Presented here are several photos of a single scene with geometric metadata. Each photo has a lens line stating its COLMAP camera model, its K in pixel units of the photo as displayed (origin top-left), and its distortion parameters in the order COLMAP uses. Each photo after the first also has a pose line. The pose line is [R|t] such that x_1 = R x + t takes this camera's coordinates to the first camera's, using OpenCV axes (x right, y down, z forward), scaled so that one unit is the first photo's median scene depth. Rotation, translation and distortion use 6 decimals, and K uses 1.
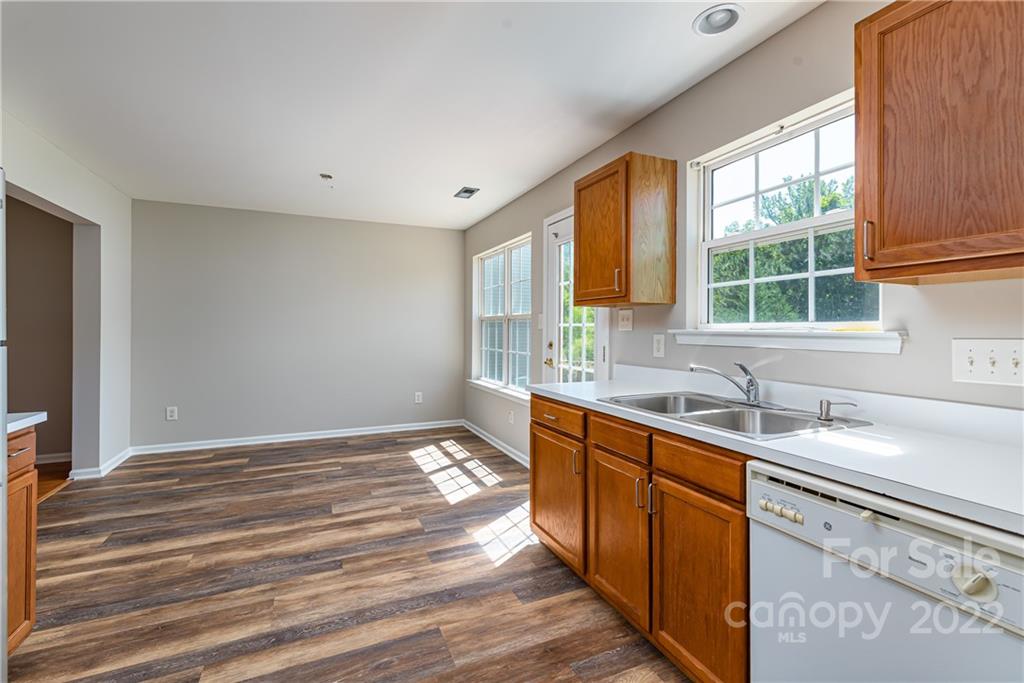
lens RADIAL K [[454.6, 0, 511.6], [0, 454.6, 327.3], [0, 0, 1]] dist [0.002409, 0.000001]
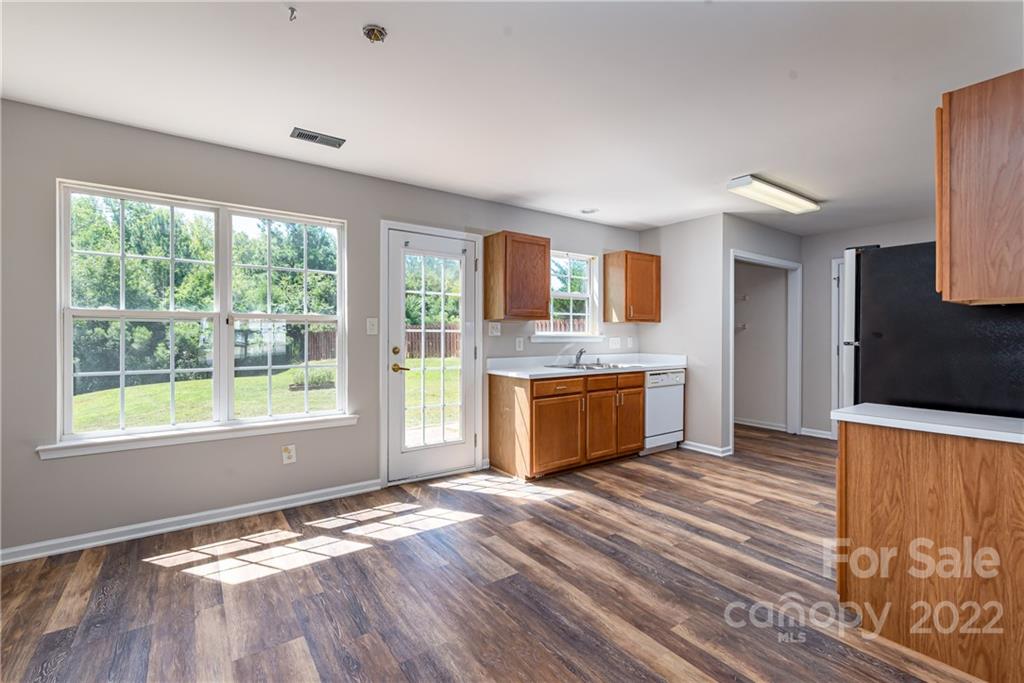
lens RADIAL K [[448.2, 0, 507.2], [0, 448.2, 338.2], [0, 0, 1]] dist [0.002253, -0.000211]
pose [[-0.198985, -0.010004, 0.979952, -1.012579], [-0.005133, 0.999945, 0.009166, 0.001239], [-0.979989, -0.003206, -0.199025, 1.043267]]
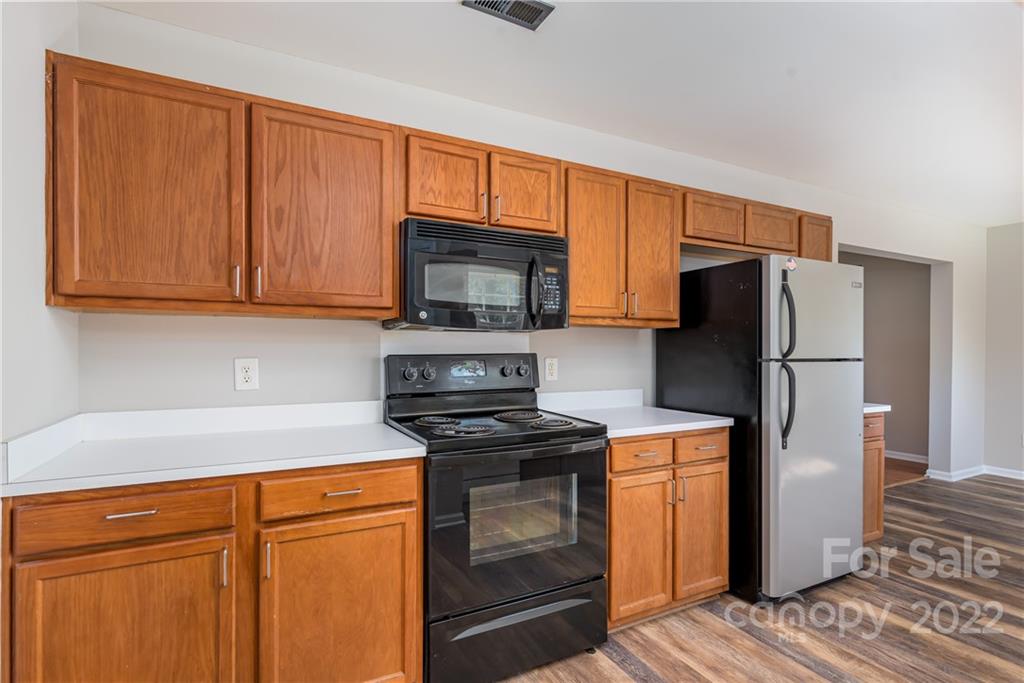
lens RADIAL K [[499.6, 0, 506.3], [0, 499.6, 351.1], [0, 0, 1]] dist [-0.001241, -0.000116]
pose [[0.058824, 0.004814, -0.998257, 0.319059], [-0.003314, 0.999984, 0.004627, -0.002742], [0.998263, 0.003036, 0.058839, -0.218155]]
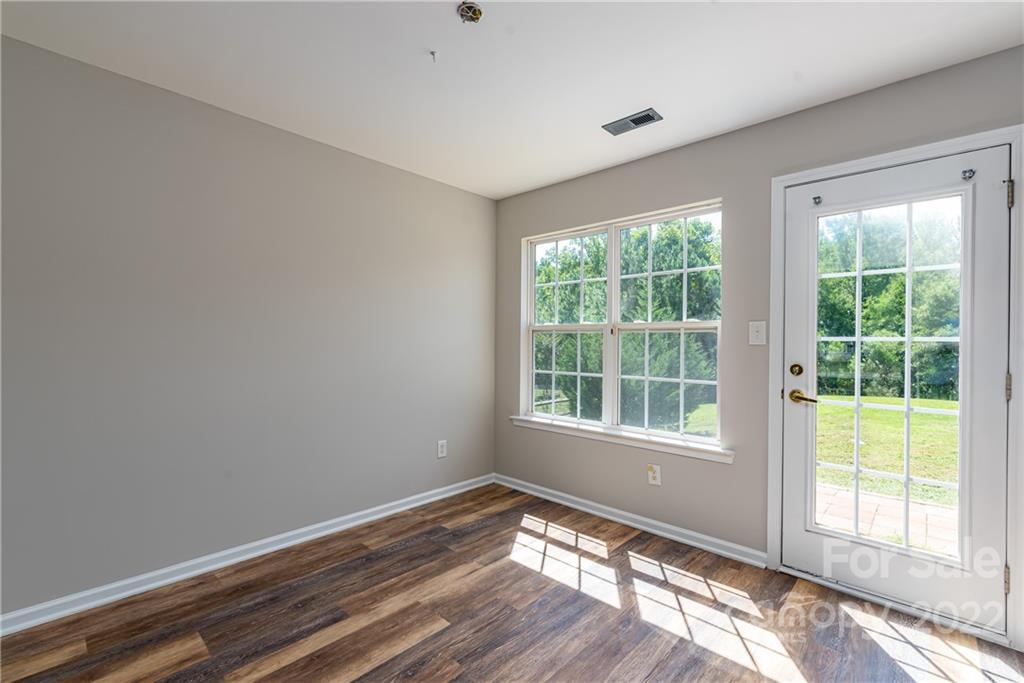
lens RADIAL K [[448.2, 0, 507.2], [0, 448.2, 338.2], [0, 0, 1]] dist [0.002253, -0.000211]
pose [[0.923469, 0.010519, 0.383528, -0.597146], [-0.008481, 0.999940, -0.007005, 0.002534], [-0.383578, 0.003217, 0.923503, 0.614314]]
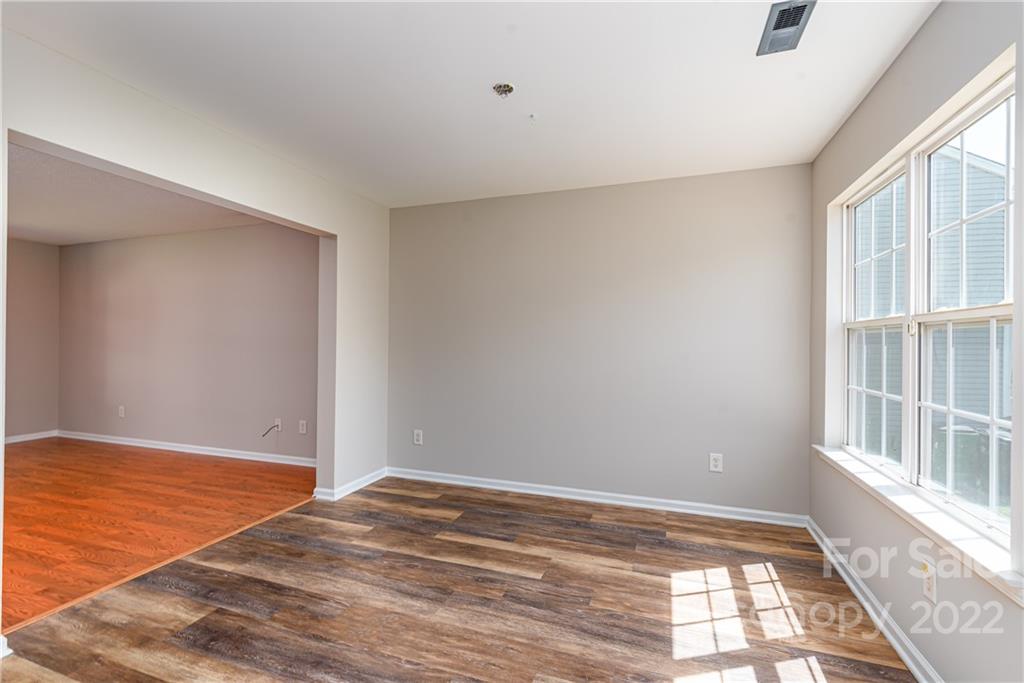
lens RADIAL K [[448.2, 0, 507.2], [0, 448.2, 338.2], [0, 0, 1]] dist [0.002253, -0.000211]
pose [[0.723702, -0.004438, -0.690098, 0.004195], [-0.003519, 0.999943, -0.010121, -0.000508], [0.690103, 0.009753, 0.723645, 0.632996]]
